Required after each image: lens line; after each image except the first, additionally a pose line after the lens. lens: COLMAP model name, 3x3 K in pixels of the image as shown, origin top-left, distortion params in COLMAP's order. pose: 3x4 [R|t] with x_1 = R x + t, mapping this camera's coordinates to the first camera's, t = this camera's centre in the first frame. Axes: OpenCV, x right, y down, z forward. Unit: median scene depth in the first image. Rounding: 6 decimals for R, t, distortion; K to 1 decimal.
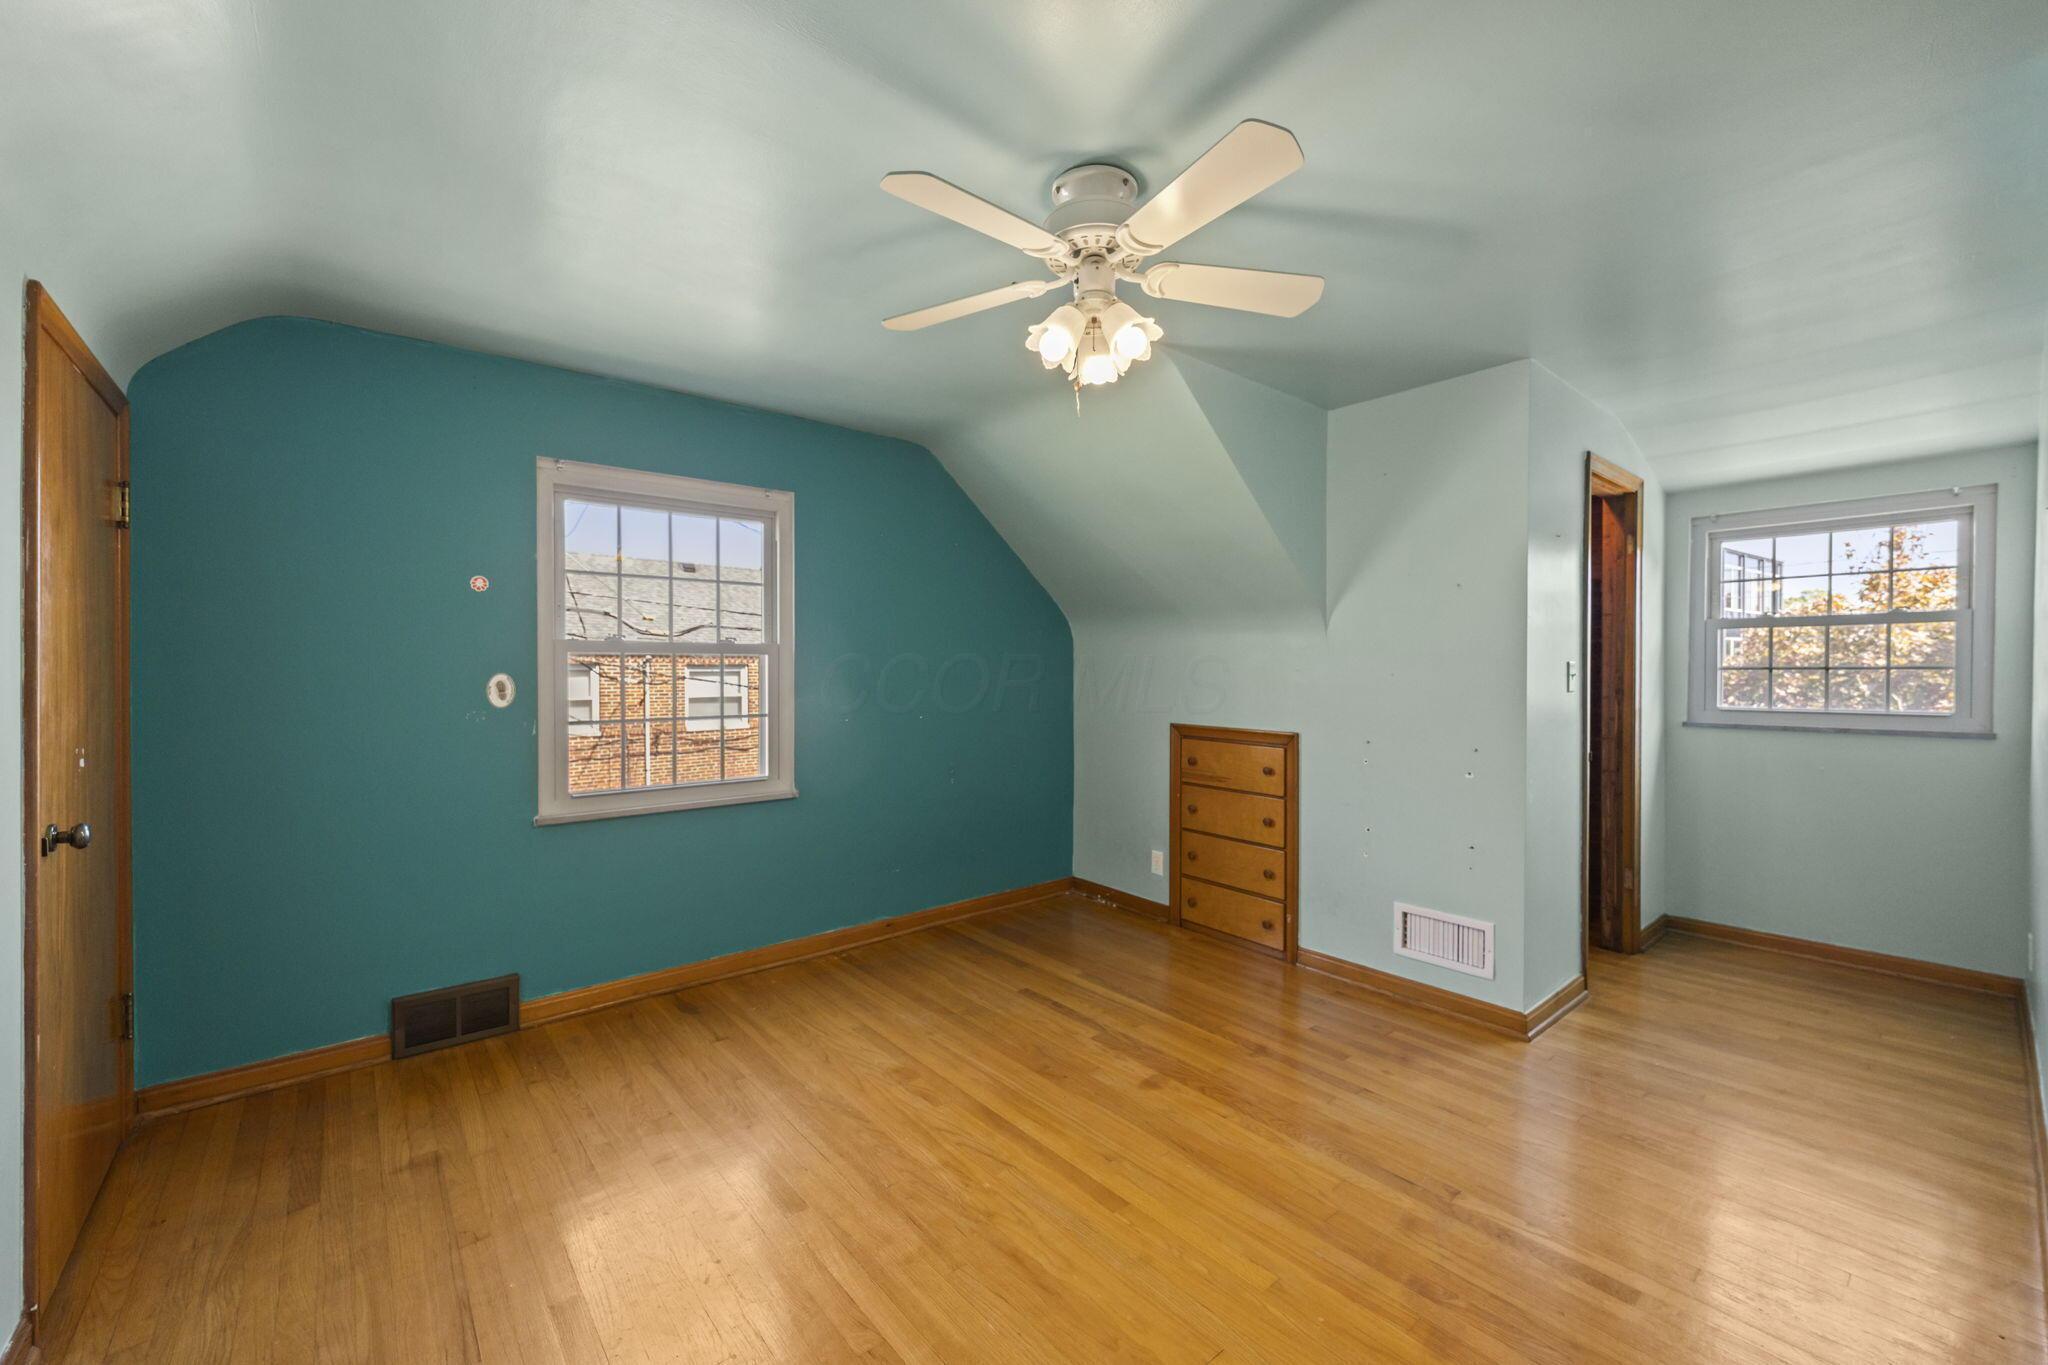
lens RADIAL K [[812.2, 0, 992.1], [0, 812.2, 669.1], [0, 0, 1]] dist [0.031900, -0.019640]
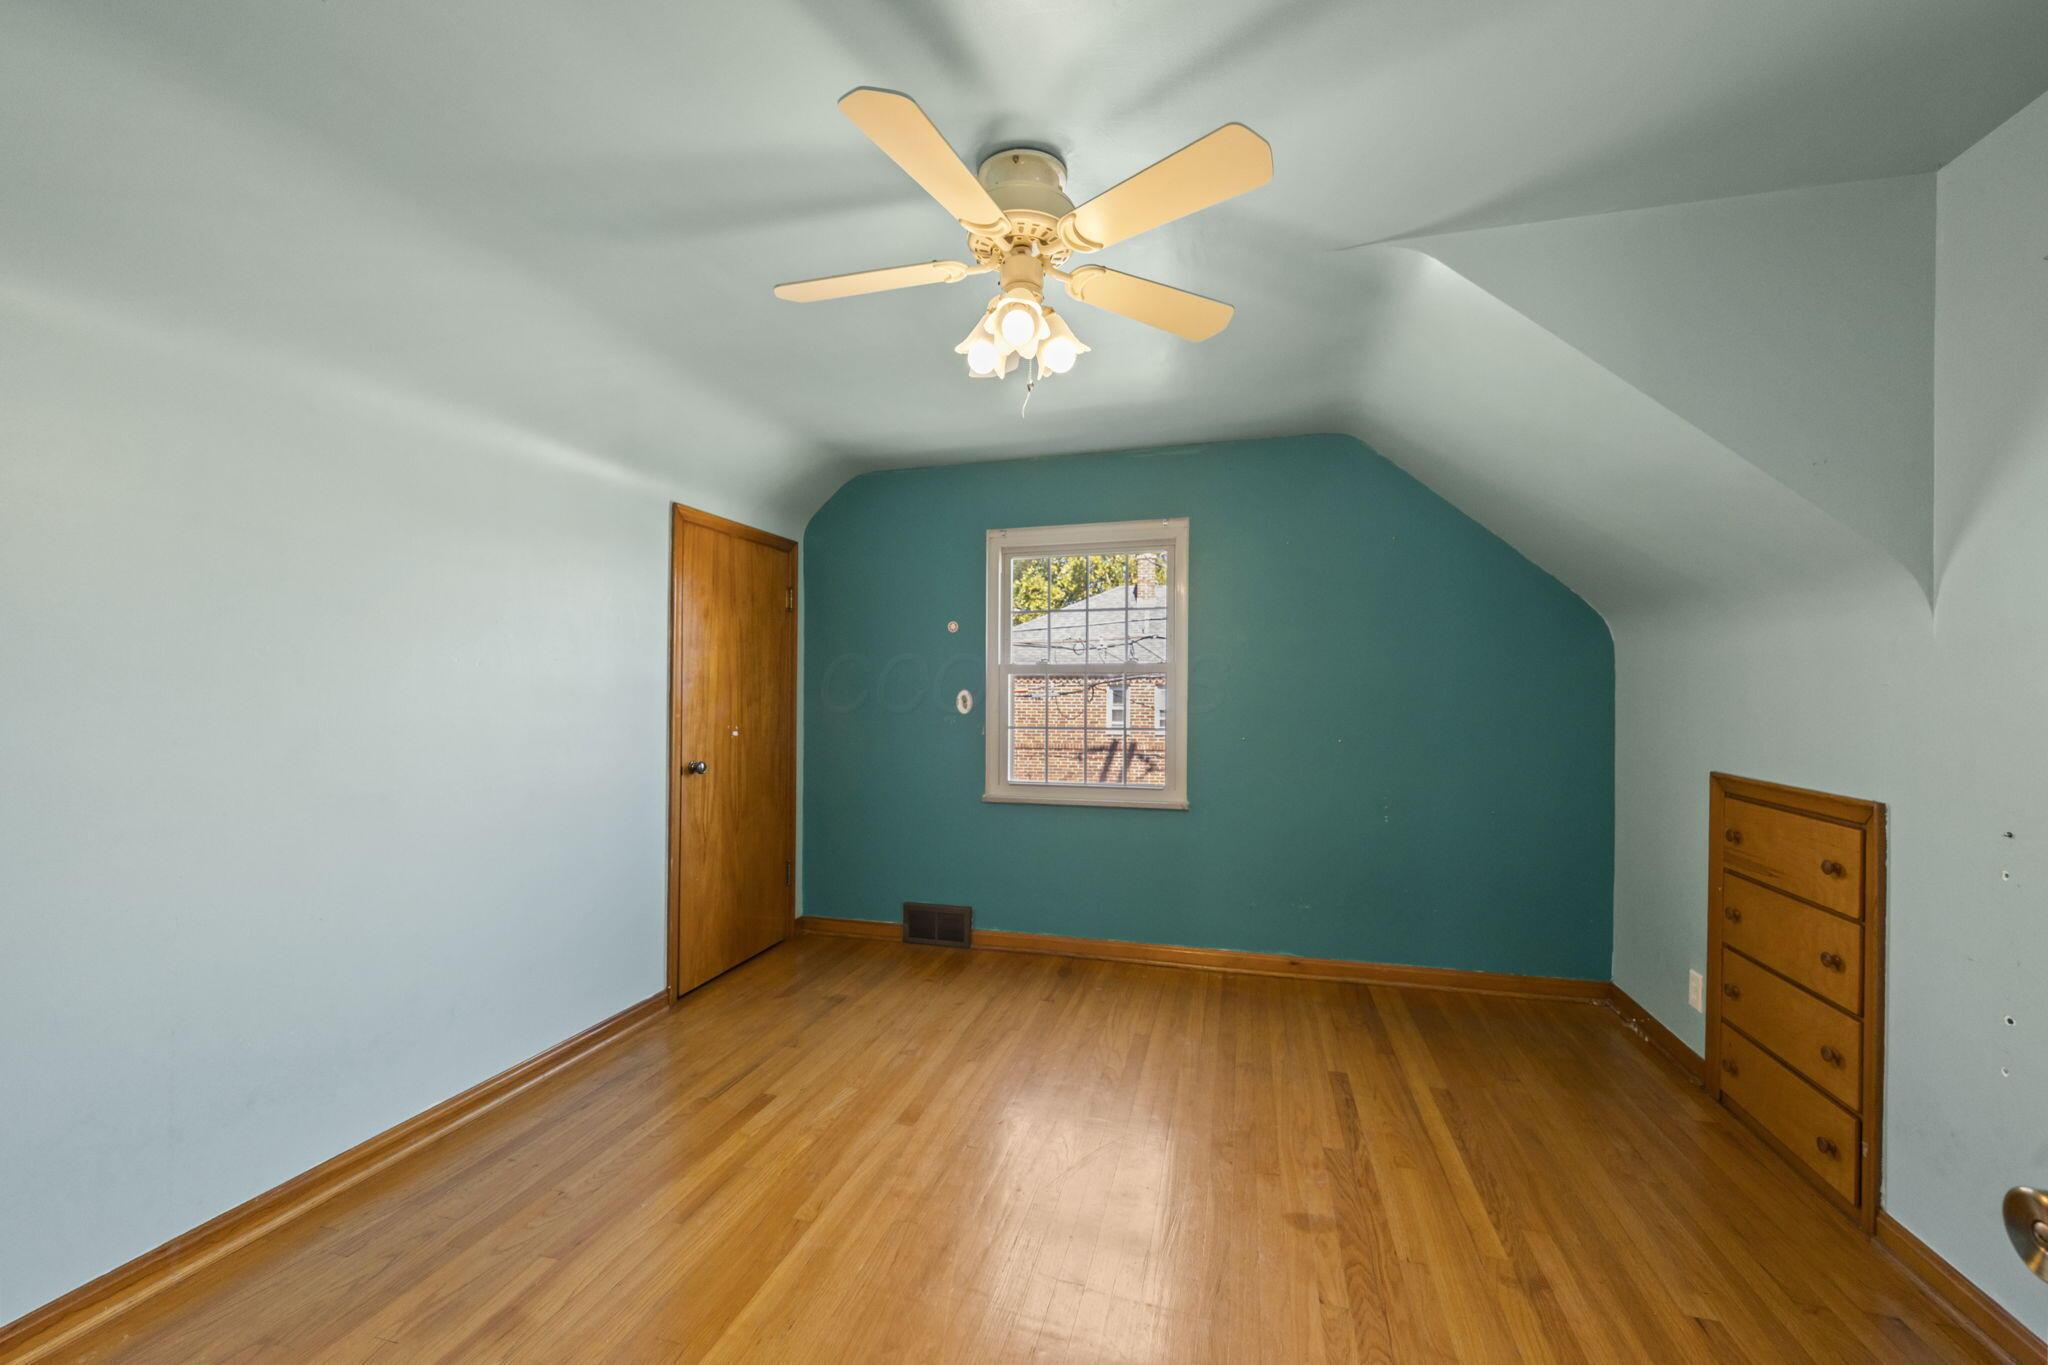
lens RADIAL K [[781.9, 0, 1024.0], [0, 781.9, 682.5], [0, 0, 1]] dist [0.000832, -0.000527]
pose [[0.585911, -0.008492, -0.810331, 0.464275], [-0.002286, 0.999924, -0.012132, 0.007647], [0.810372, 0.008961, 0.585847, 0.256271]]
